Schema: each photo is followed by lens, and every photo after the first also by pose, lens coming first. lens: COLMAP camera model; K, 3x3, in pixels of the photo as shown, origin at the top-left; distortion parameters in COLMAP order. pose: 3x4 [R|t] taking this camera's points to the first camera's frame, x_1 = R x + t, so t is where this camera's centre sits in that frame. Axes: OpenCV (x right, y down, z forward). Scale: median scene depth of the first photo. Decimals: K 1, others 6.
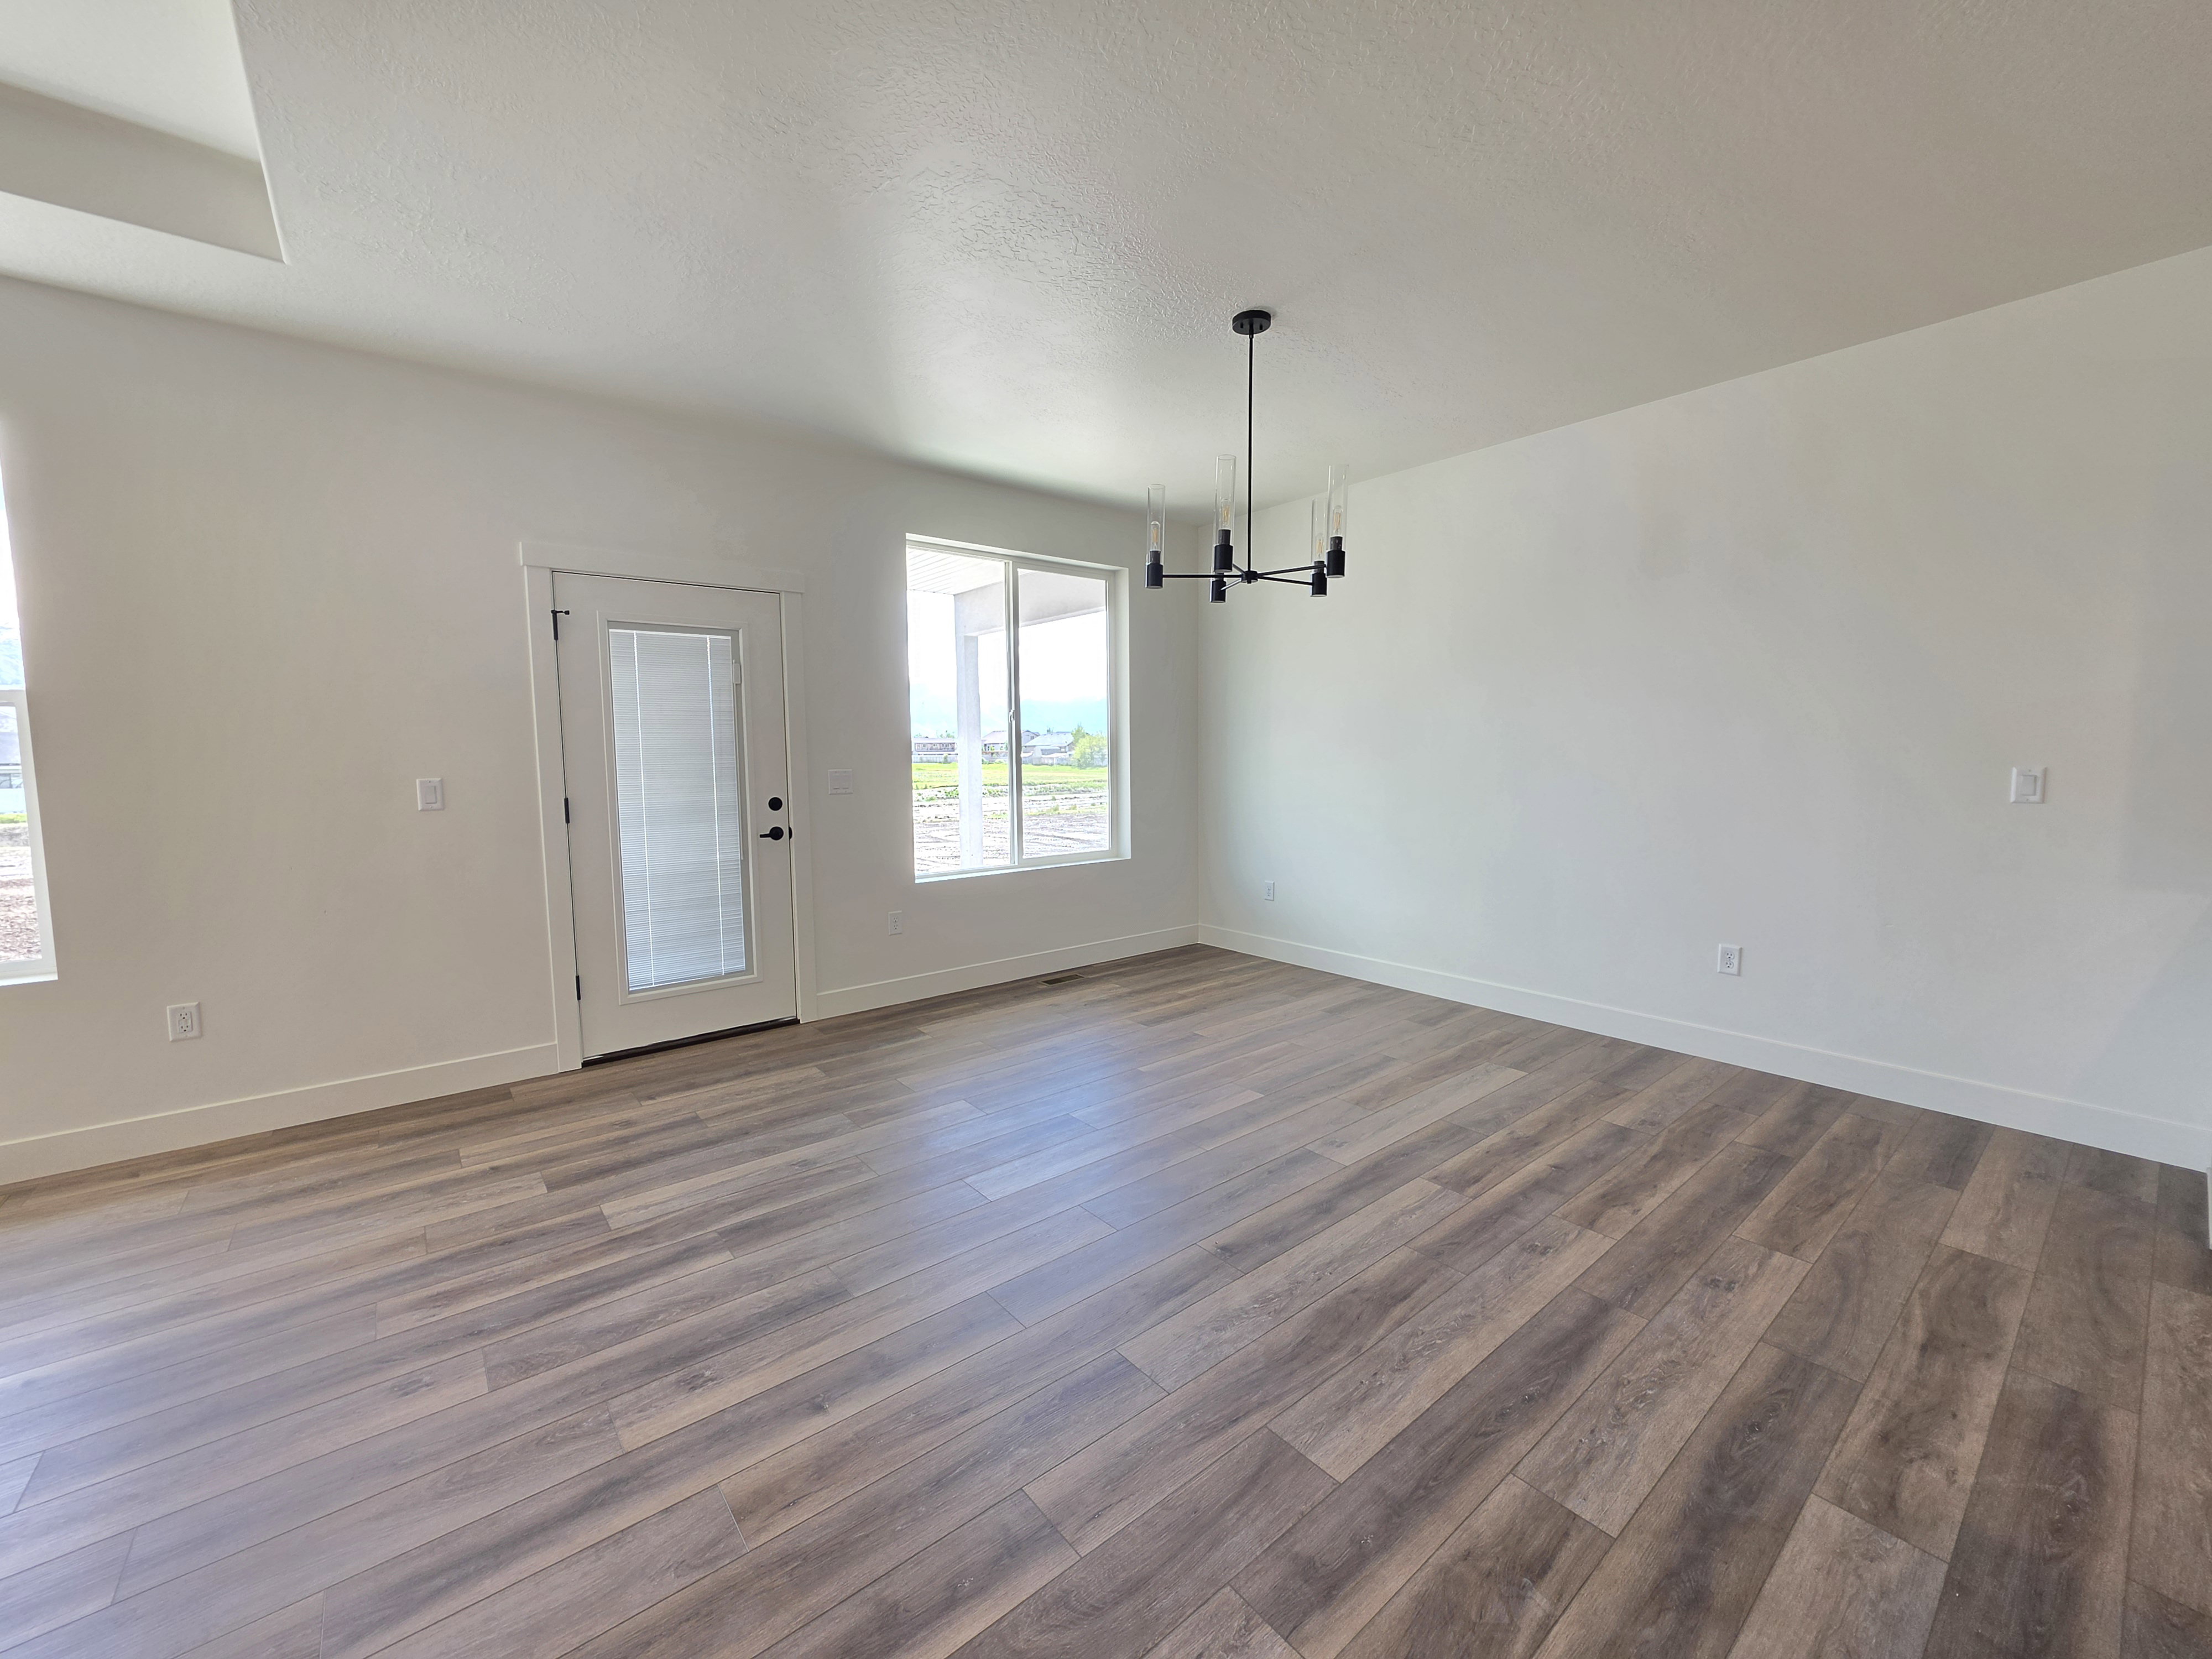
lens RADIAL K [[883.4, 0, 1097.0], [0, 883.4, 823.6], [0, 0, 1]] dist [-0.006286, 0.001715]
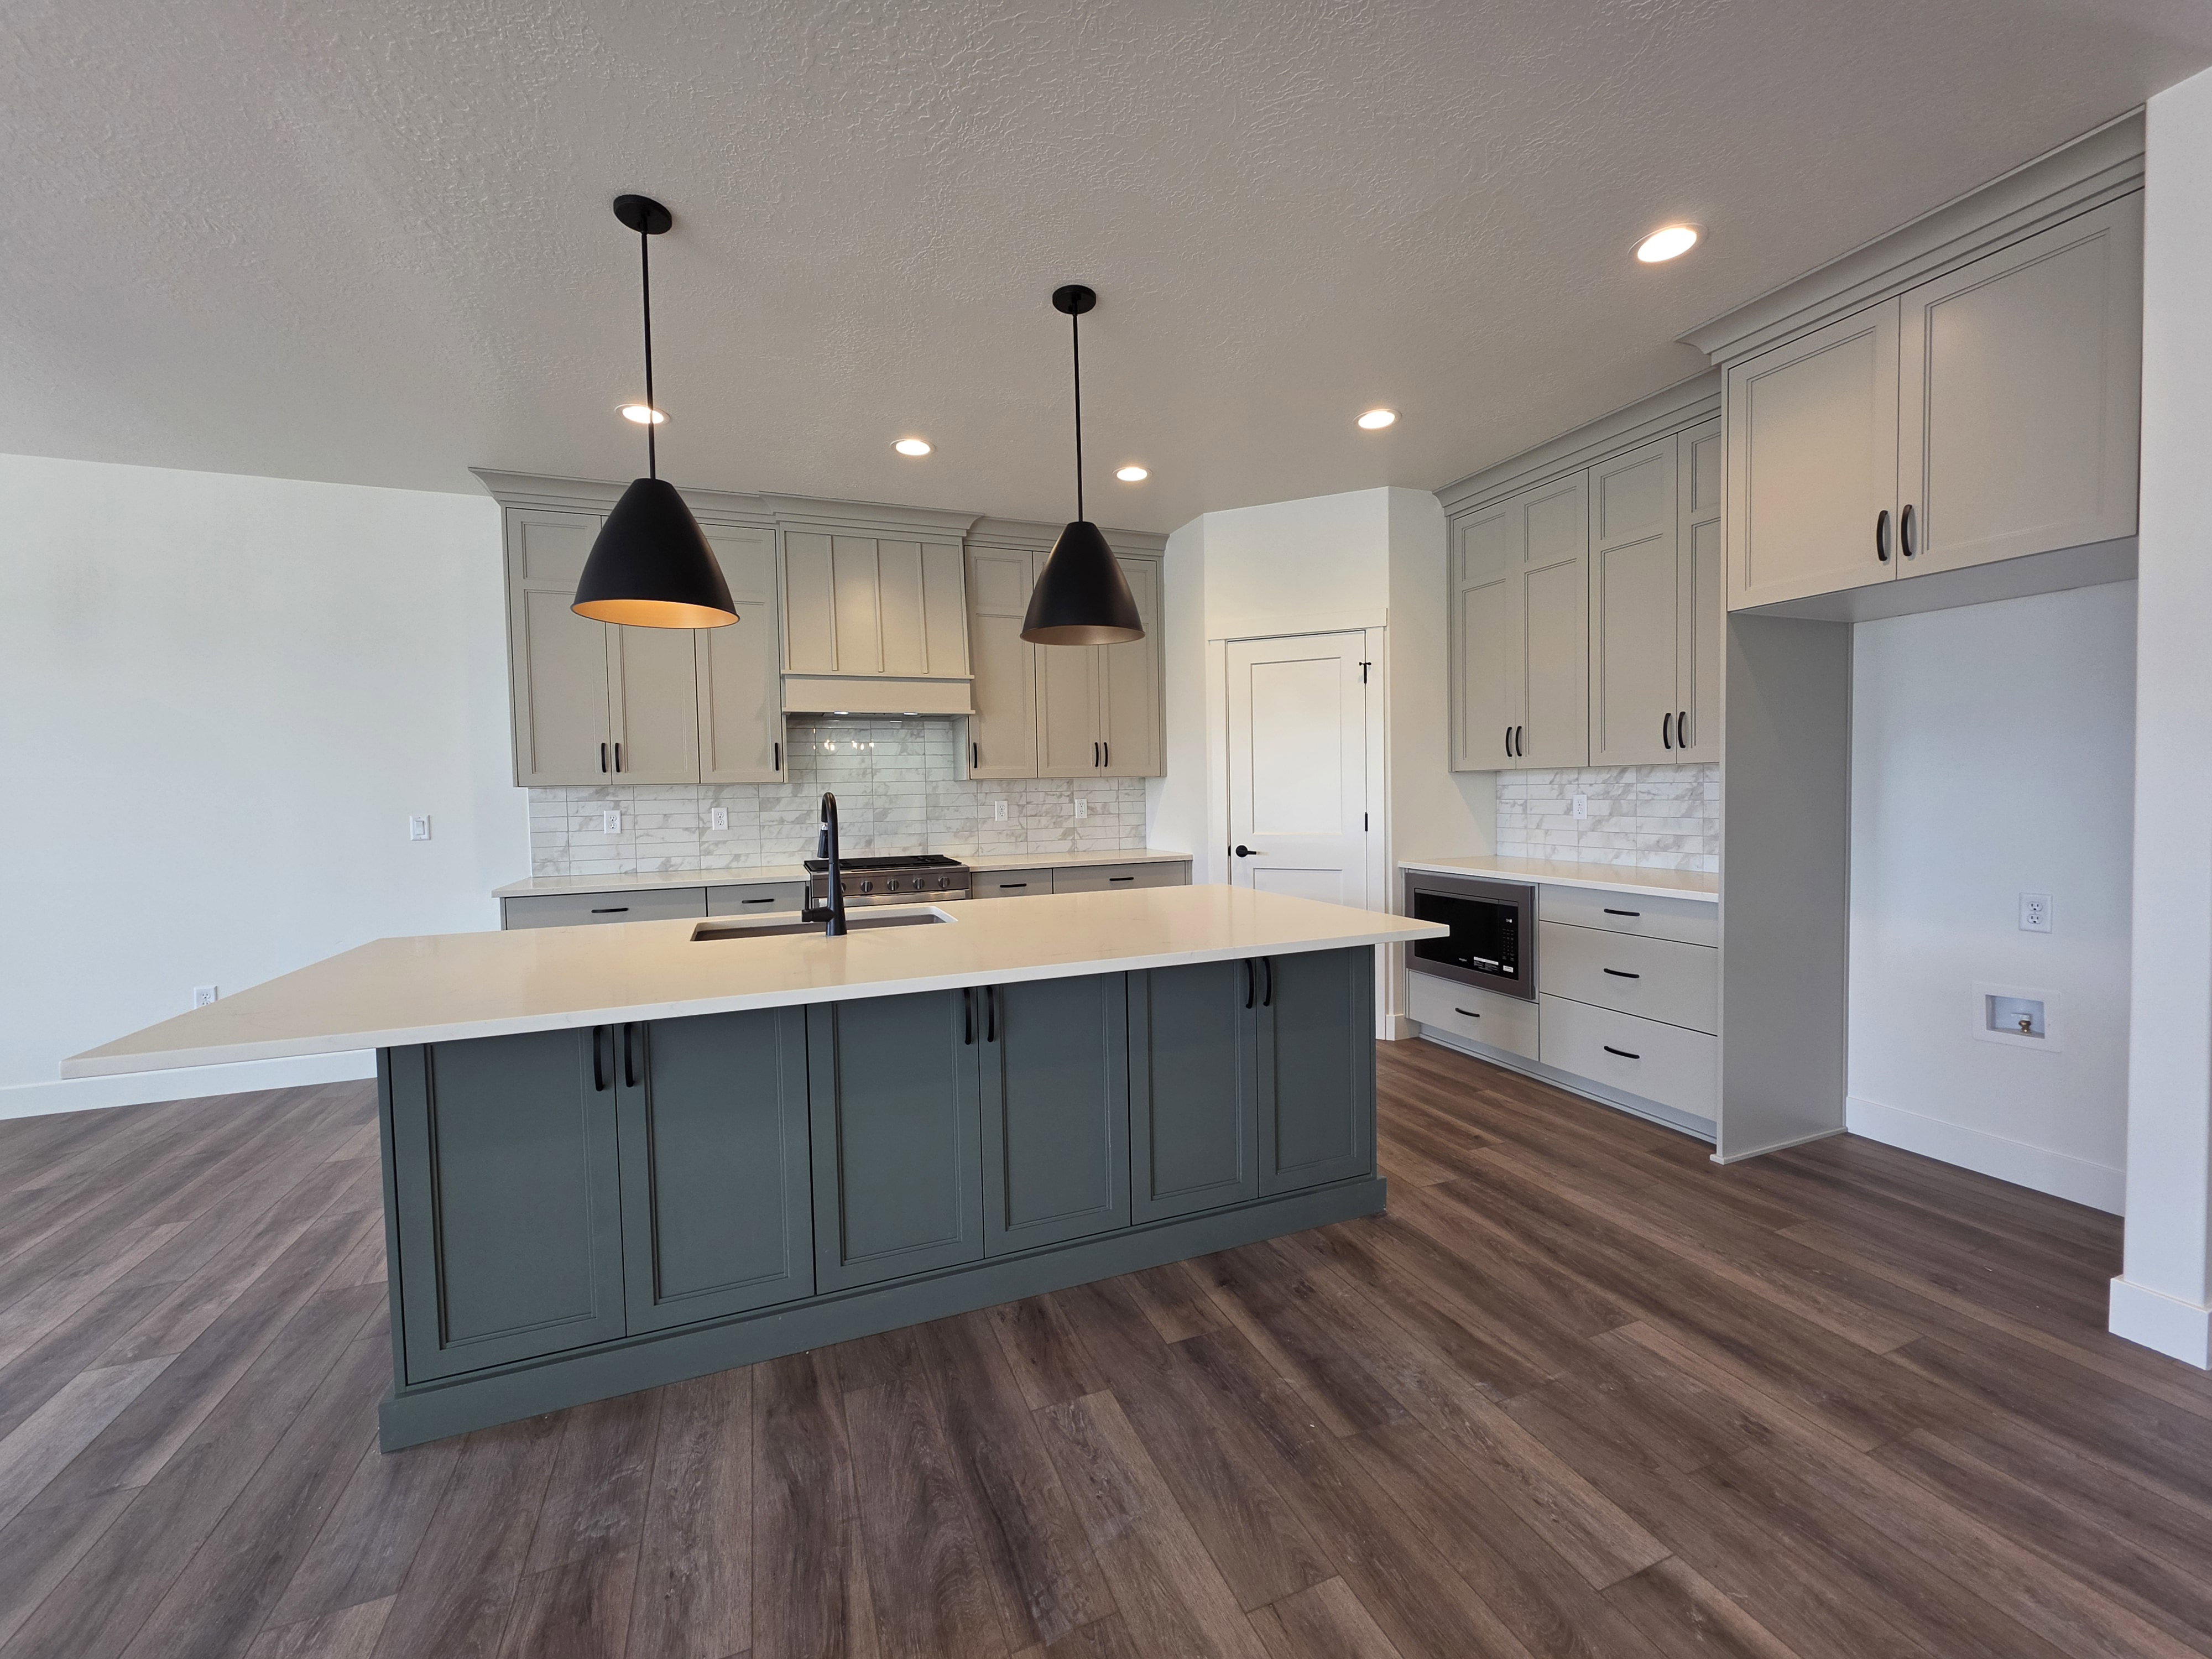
lens RADIAL K [[883.4, 0, 1102.8], [0, 883.4, 821.4], [0, 0, 1]] dist [-0.006286, 0.001715]
pose [[0.303592, -0.048340, 0.951575, 0.042378], [0.109707, 0.993843, 0.015486, 0.058618], [-0.946465, 0.099693, 0.307026, -0.642789]]
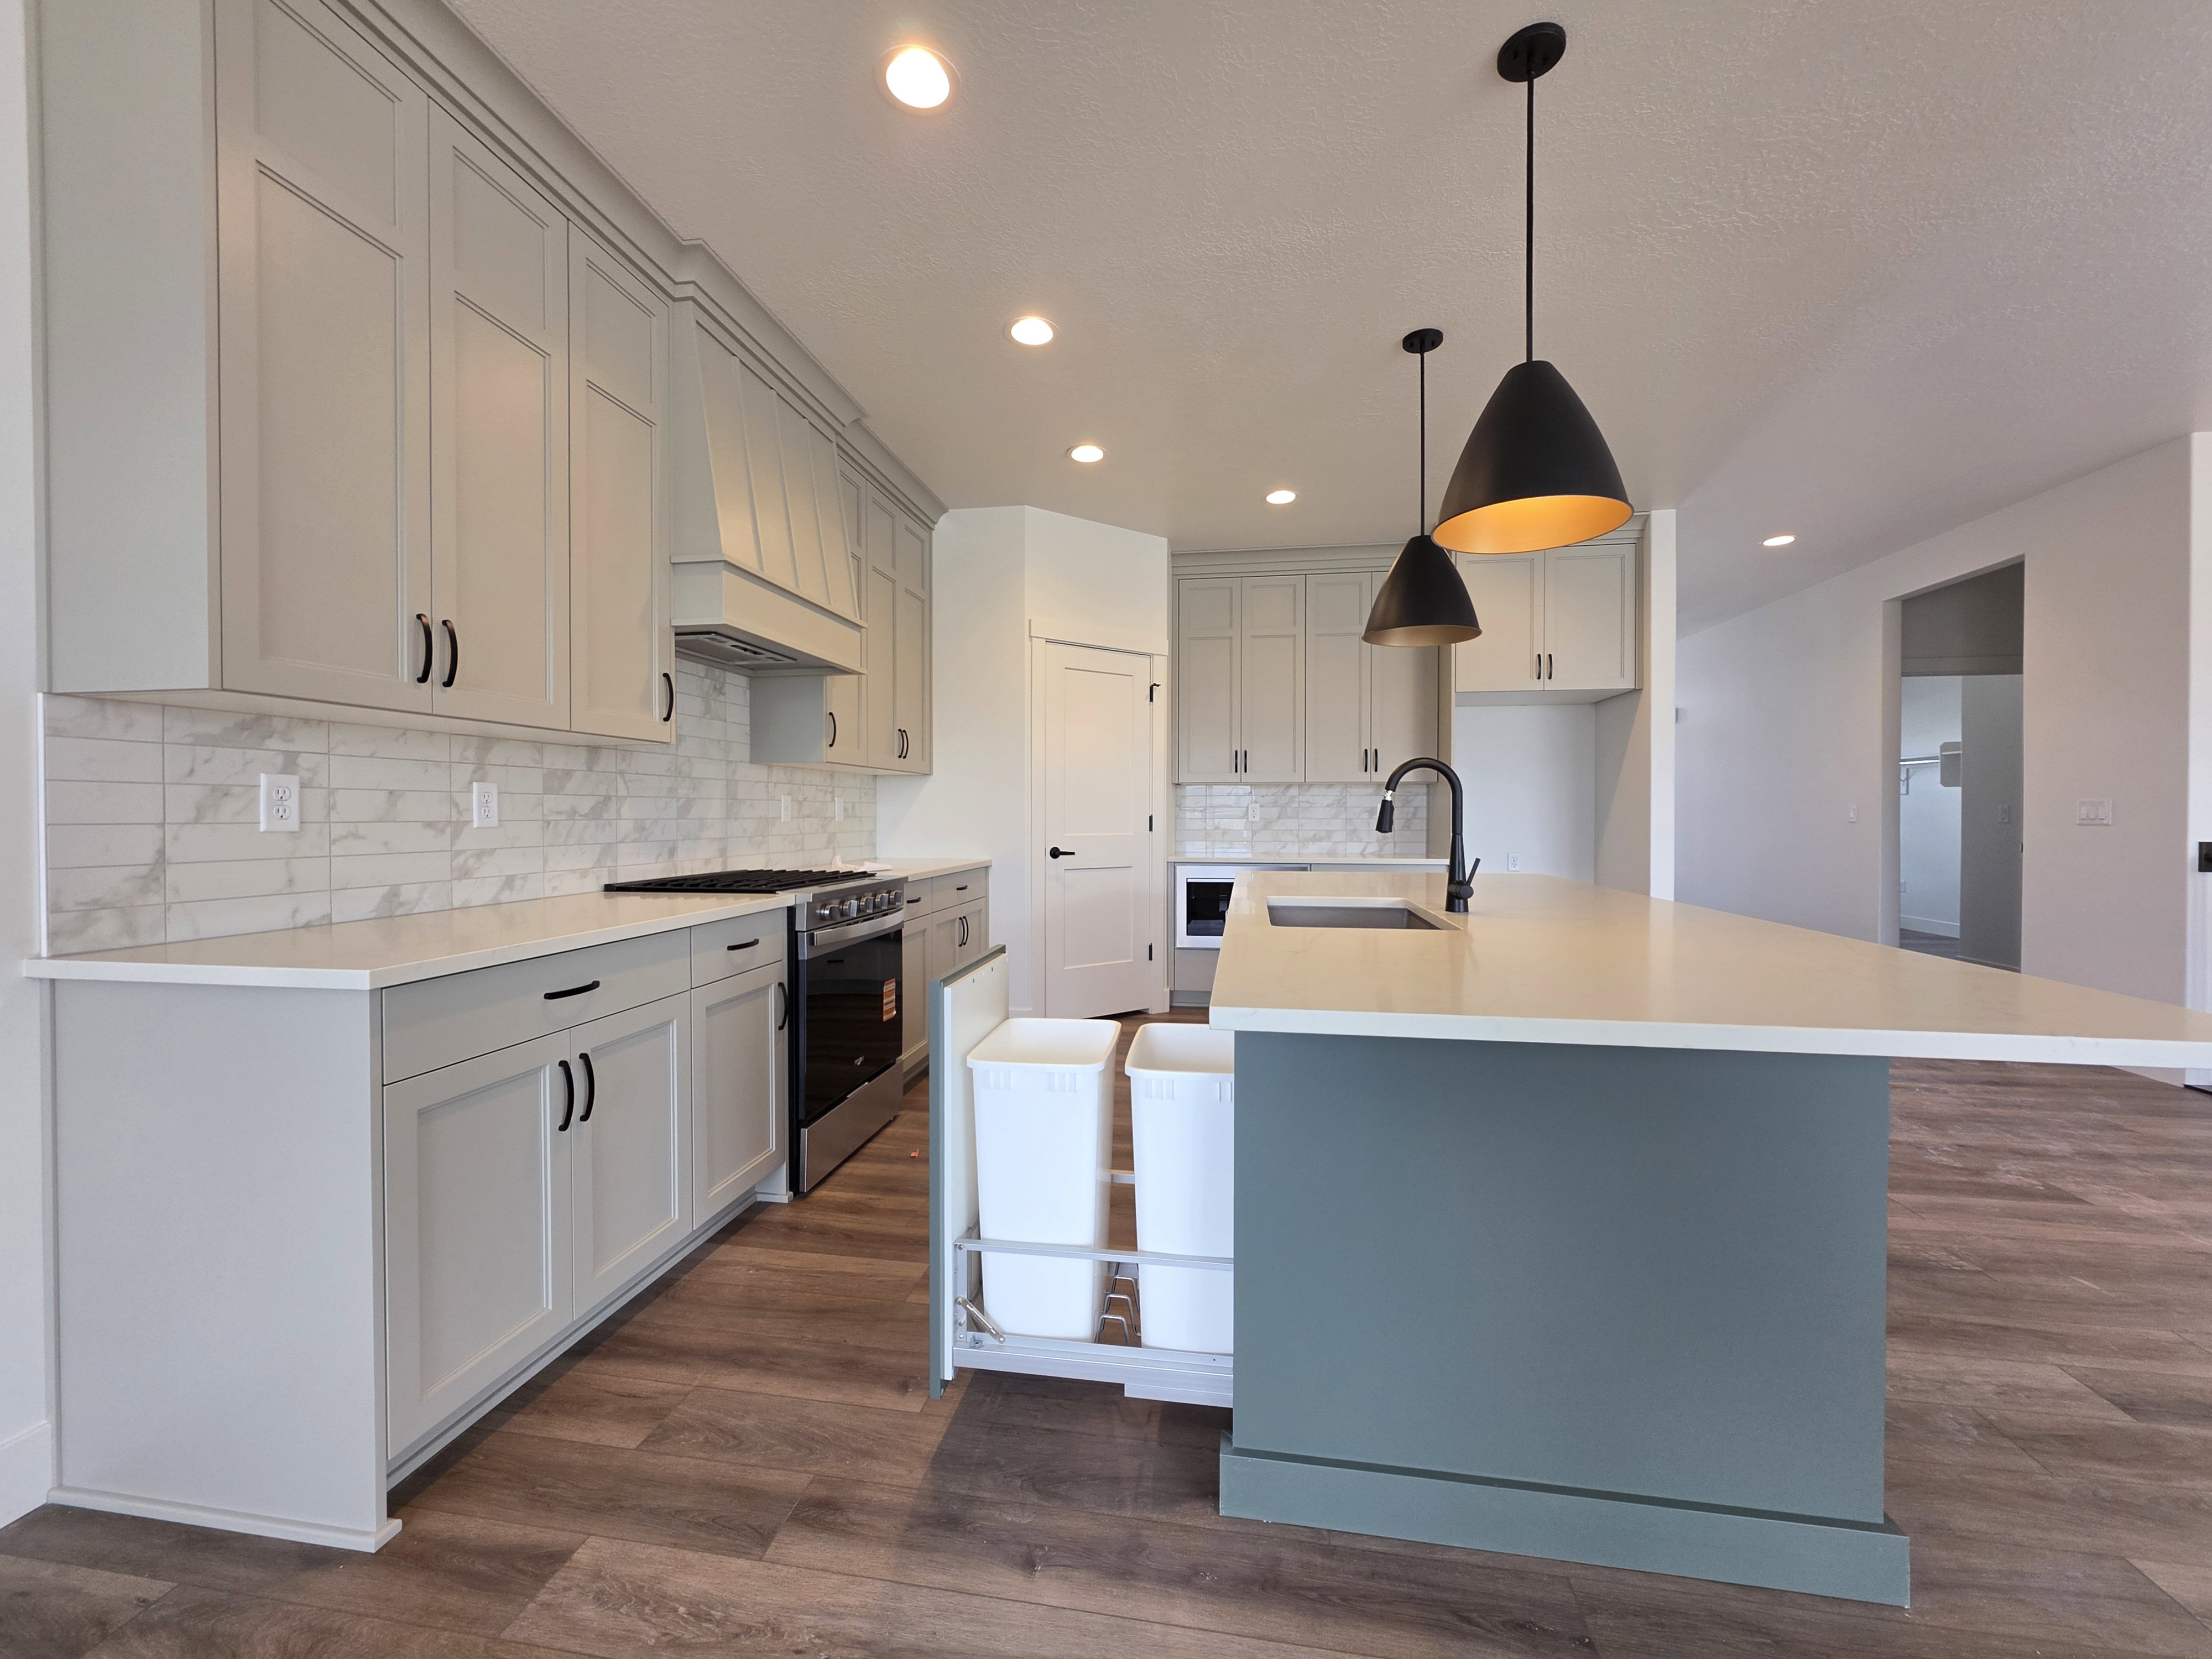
lens RADIAL K [[883.4, 0, 1102.3], [0, 883.4, 825.6], [0, 0, 1]] dist [-0.006286, 0.001715]
pose [[-0.661201, -0.017994, 0.749993, 0.498002], [0.063594, 0.994770, 0.079931, -0.027631], [-0.747508, 0.100545, -0.656599, 1.001468]]
